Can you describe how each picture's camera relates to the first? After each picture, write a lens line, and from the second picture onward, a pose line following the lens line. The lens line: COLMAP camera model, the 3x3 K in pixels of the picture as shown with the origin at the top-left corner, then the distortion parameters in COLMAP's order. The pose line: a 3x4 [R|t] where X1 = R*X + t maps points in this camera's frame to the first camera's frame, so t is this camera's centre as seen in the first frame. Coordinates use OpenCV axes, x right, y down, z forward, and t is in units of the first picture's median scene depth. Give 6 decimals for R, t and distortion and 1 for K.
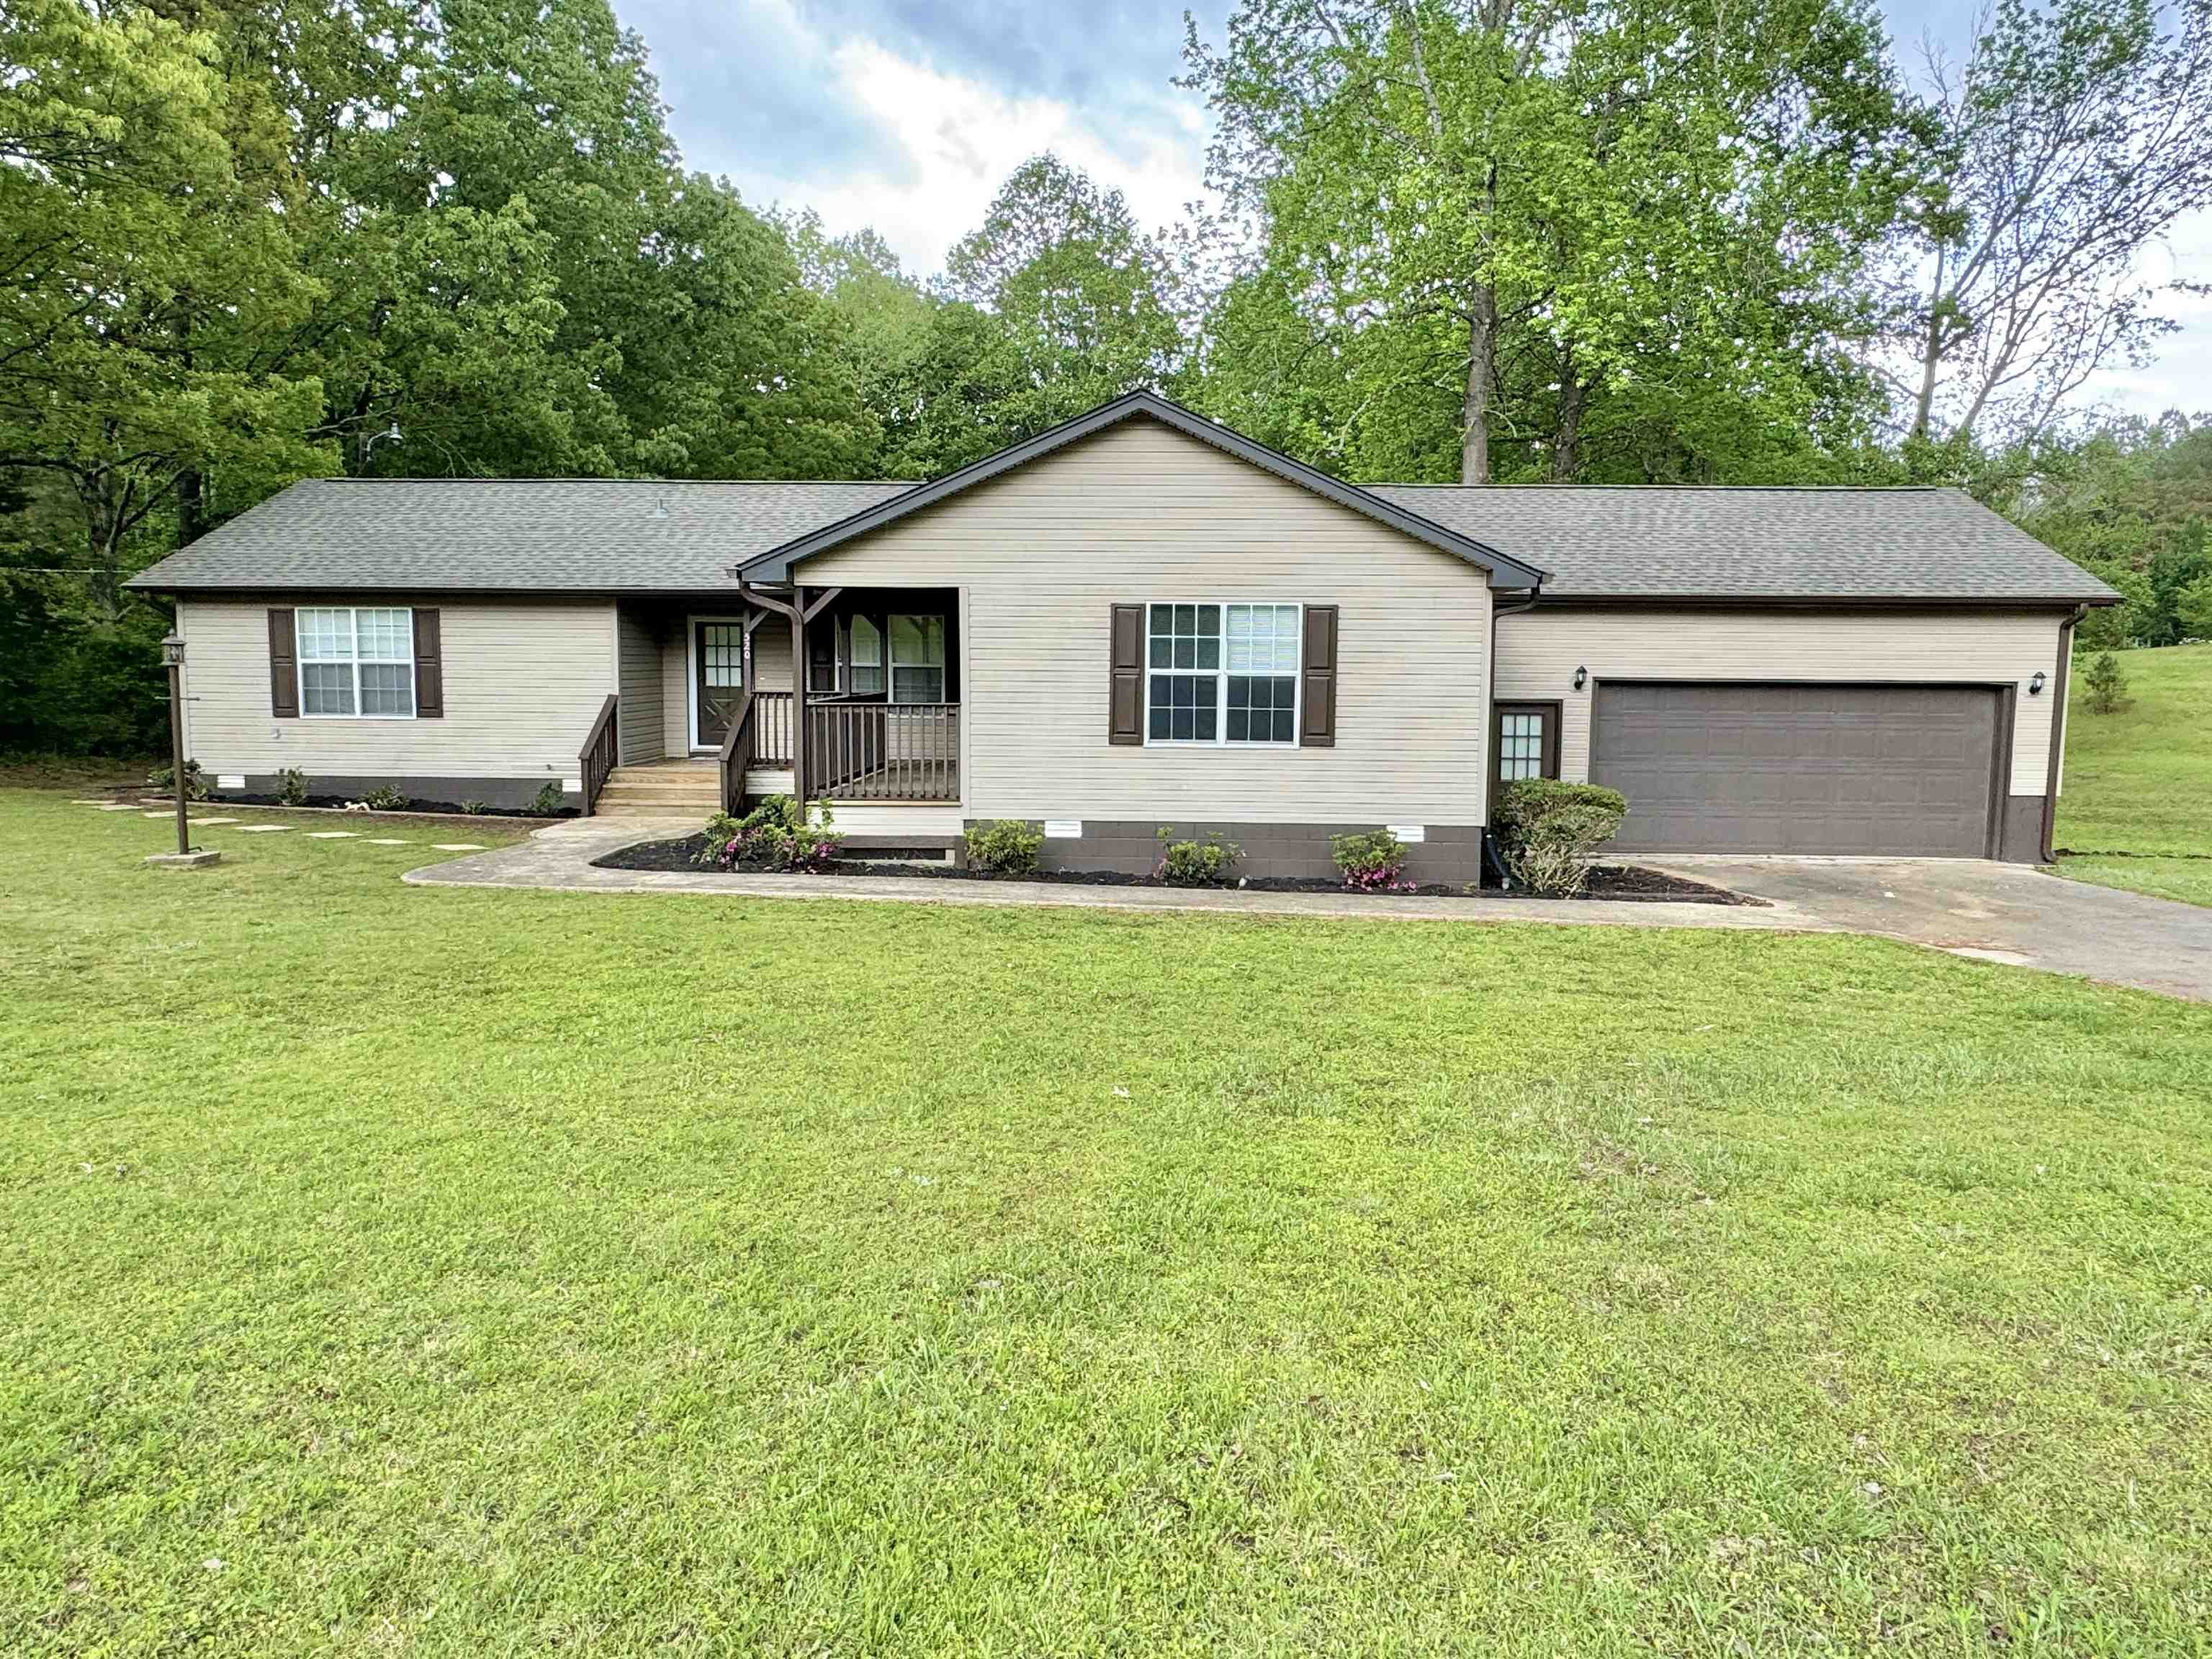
lens RADIAL K [[1398.6, 0, 1119.2], [0, 1398.6, 808.3], [0, 0, 1]] dist [0.001624, 0.000650]
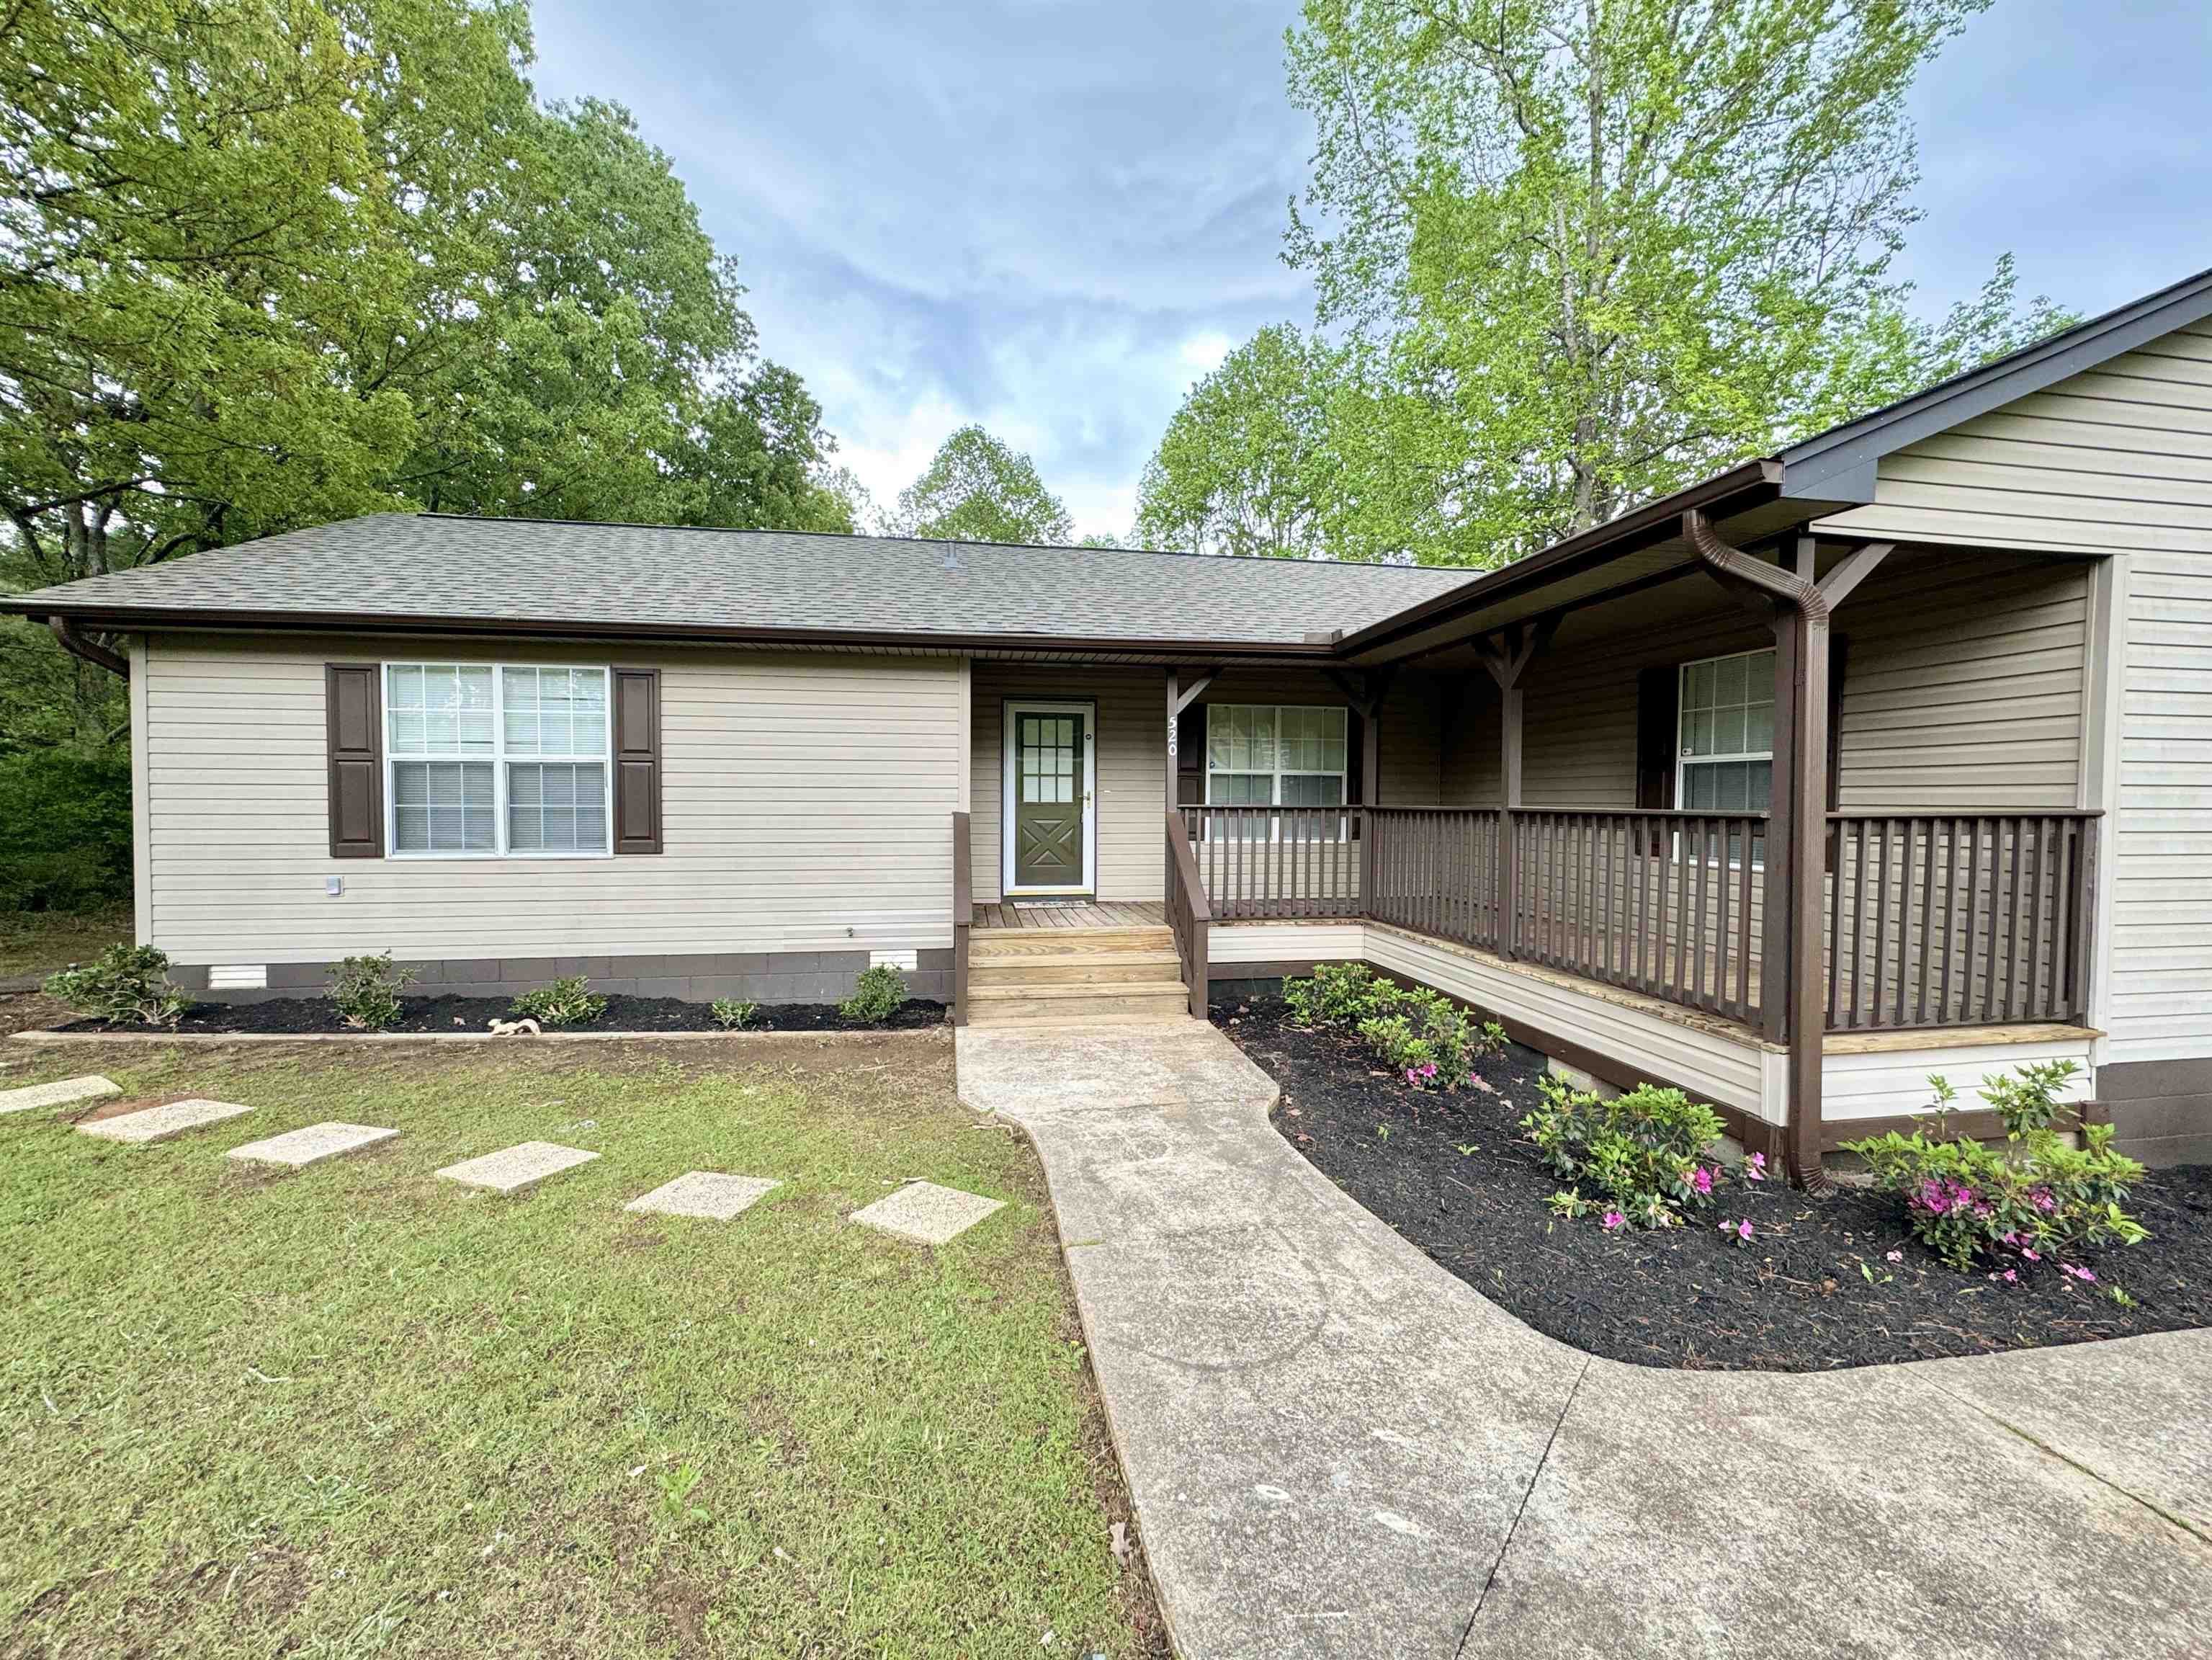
lens RADIAL K [[885.1, 0, 1099.6], [0, 885.1, 838.7], [0, 0, 1]] dist [-0.003101, 0.000222]
pose [[0.981300, -0.012715, 0.192062, -0.382244], [0.025310, 0.997676, -0.063265, -0.043854], [-0.190811, 0.066943, 0.979341, 0.614190]]
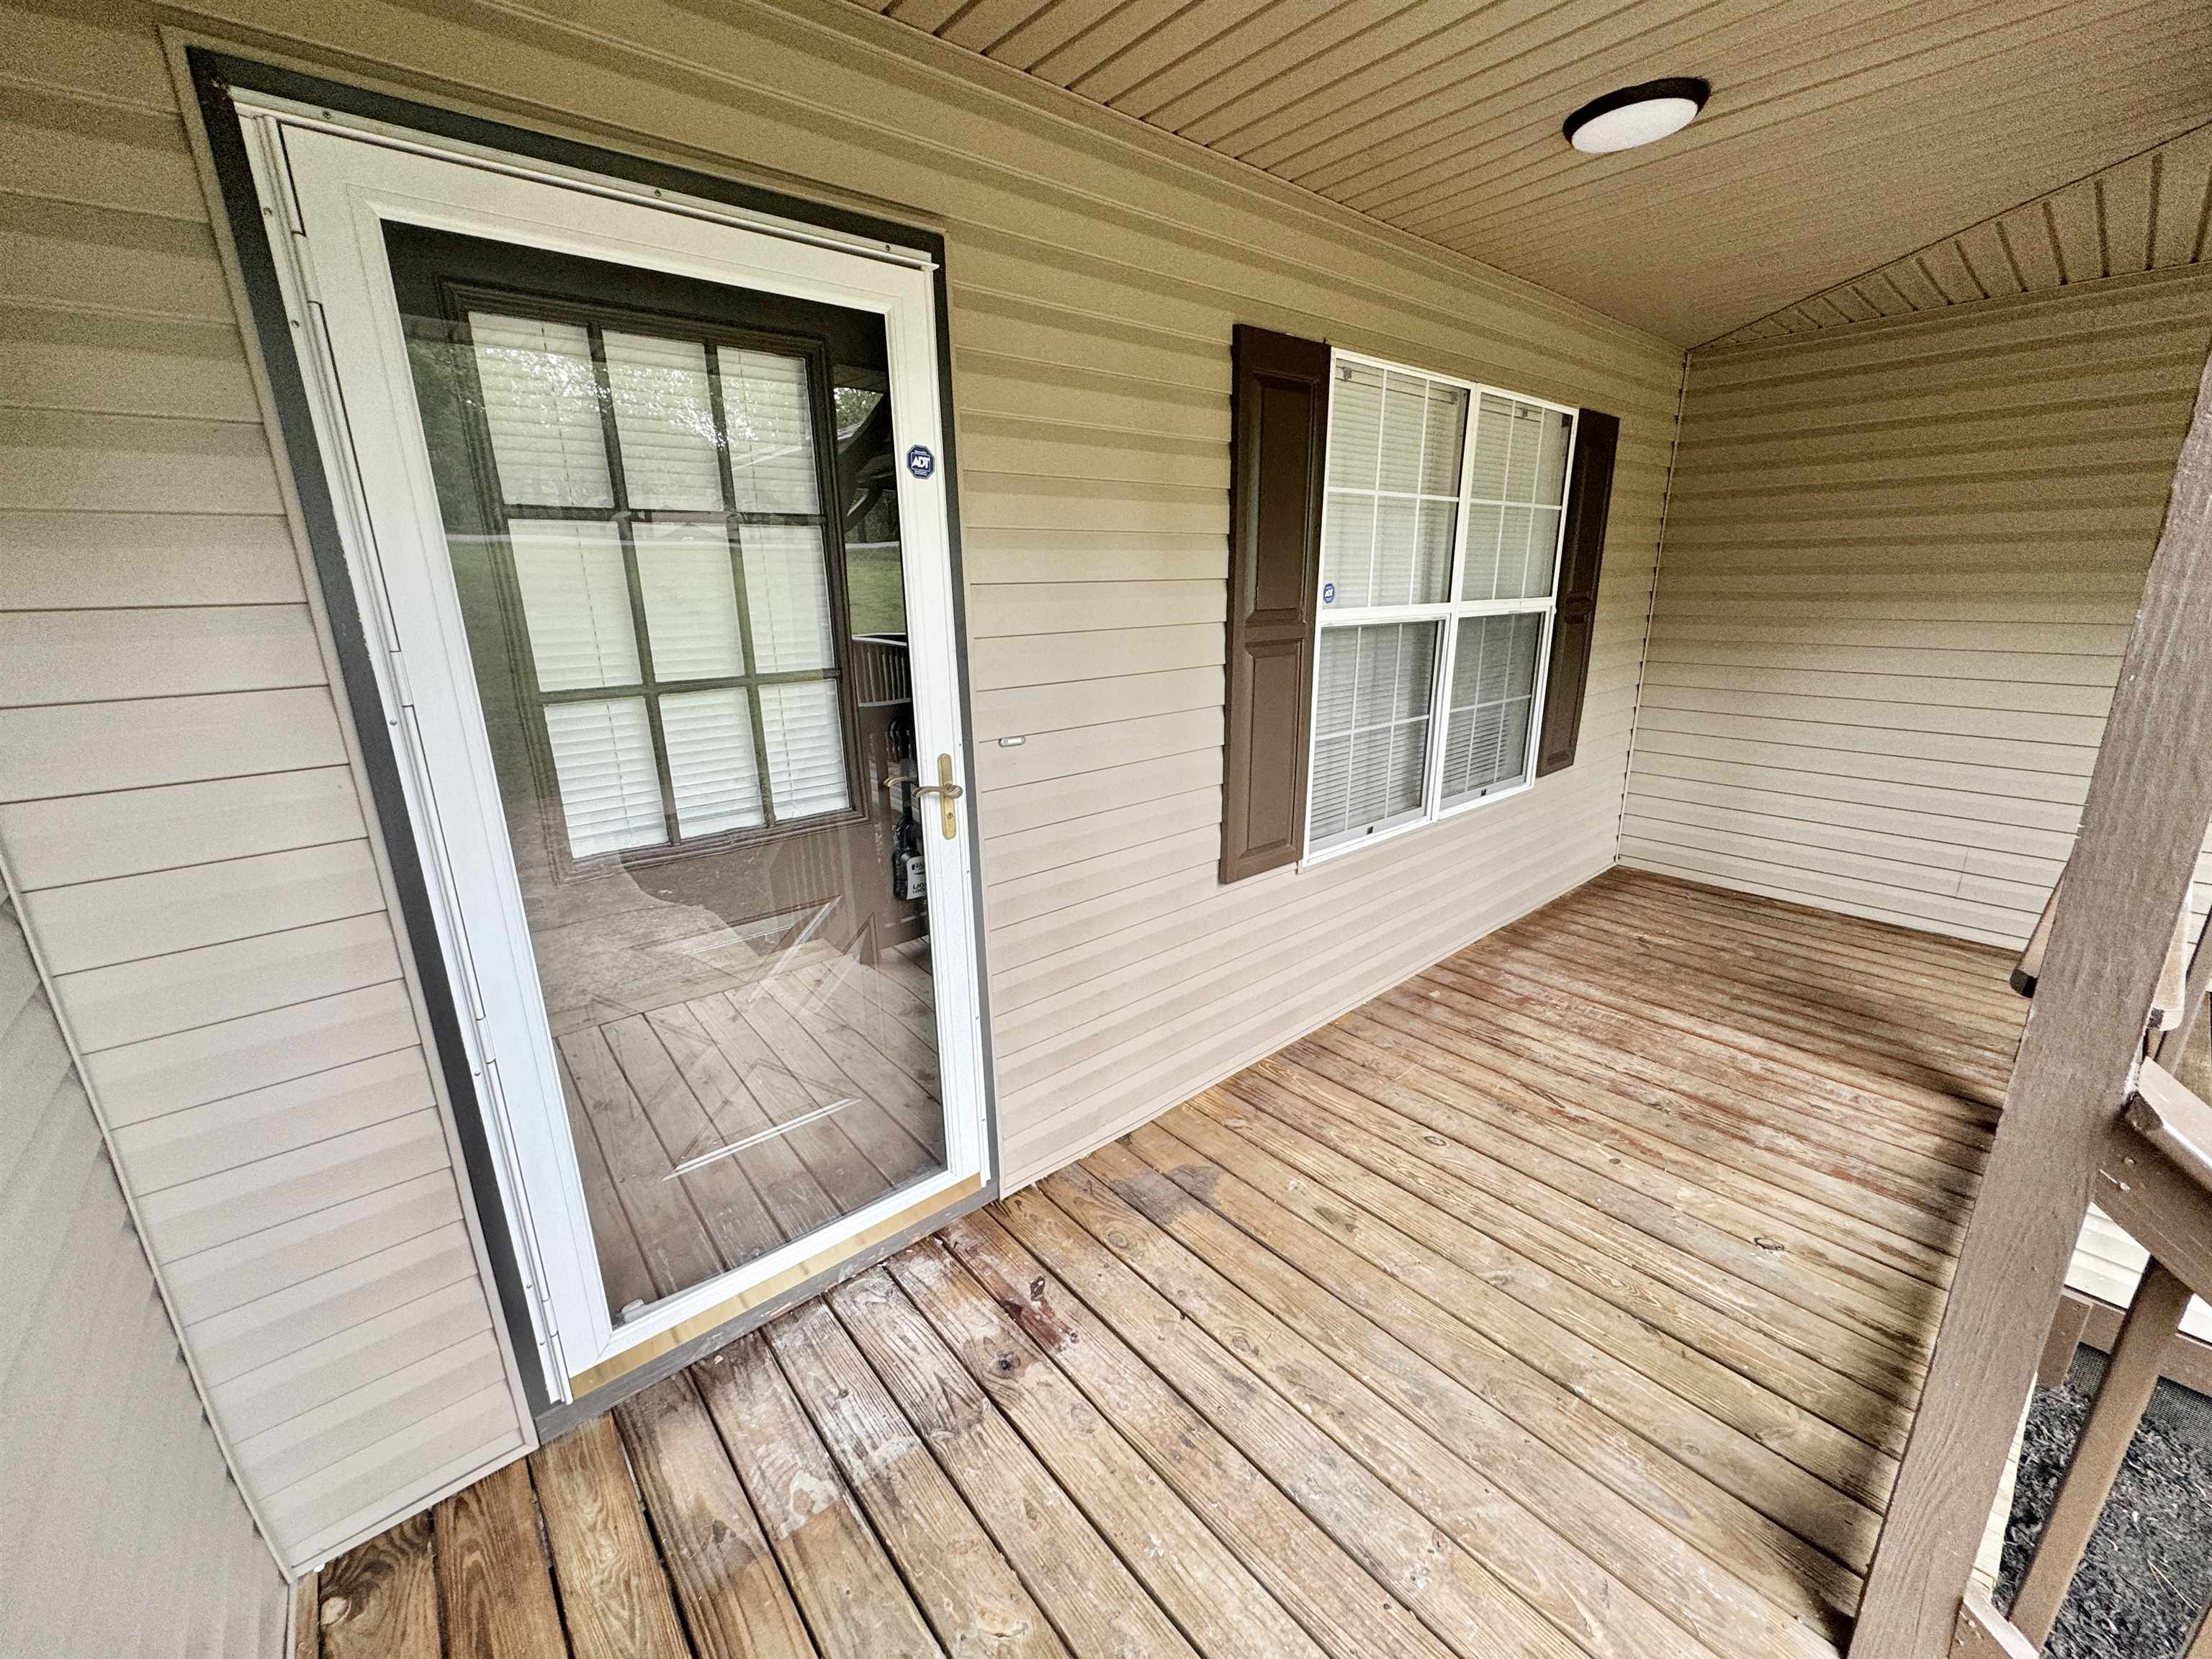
lens RADIAL K [[884.9, 0, 1112.2], [0, 884.9, 830.3], [0, 0, 1]] dist [-0.003101, 0.000222]
pose [[0.735938, -0.205628, 0.645067, -0.343839], [0.089779, 0.973989, 0.208051, -0.112666], [-0.671070, -0.095199, 0.735257, 1.014799]]
